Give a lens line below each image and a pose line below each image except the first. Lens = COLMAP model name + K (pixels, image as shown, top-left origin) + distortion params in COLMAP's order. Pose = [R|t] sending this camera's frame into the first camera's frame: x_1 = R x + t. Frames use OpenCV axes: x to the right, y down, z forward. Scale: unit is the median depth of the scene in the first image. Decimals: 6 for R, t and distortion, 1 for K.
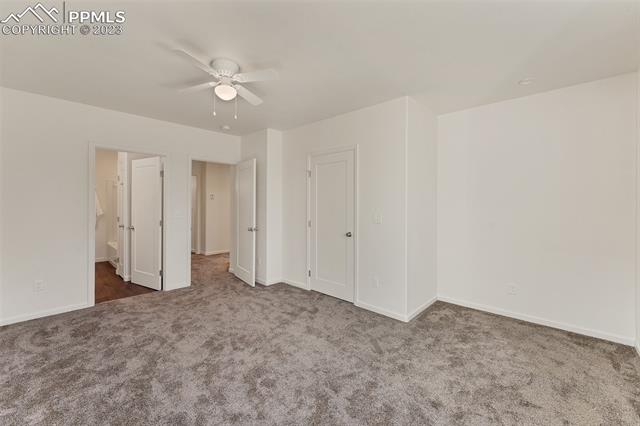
lens RADIAL K [[261.7, 0, 321.3], [0, 261.7, 208.0], [0, 0, 1]] dist [0.000765, 0.000149]
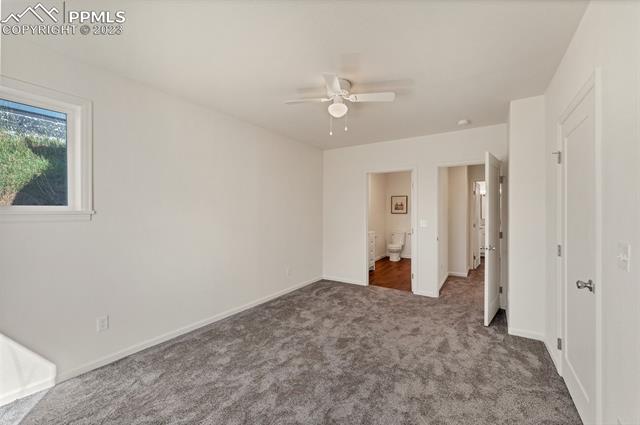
lens RADIAL K [[261.7, 0, 322.4], [0, 261.7, 211.1], [0, 0, 1]] dist [0.000765, 0.000149]
pose [[0.199256, 0.000074, -0.979948, 0.431638], [-0.019206, 0.999808, -0.003830, -0.011030], [0.979759, 0.019584, 0.199219, 0.464791]]
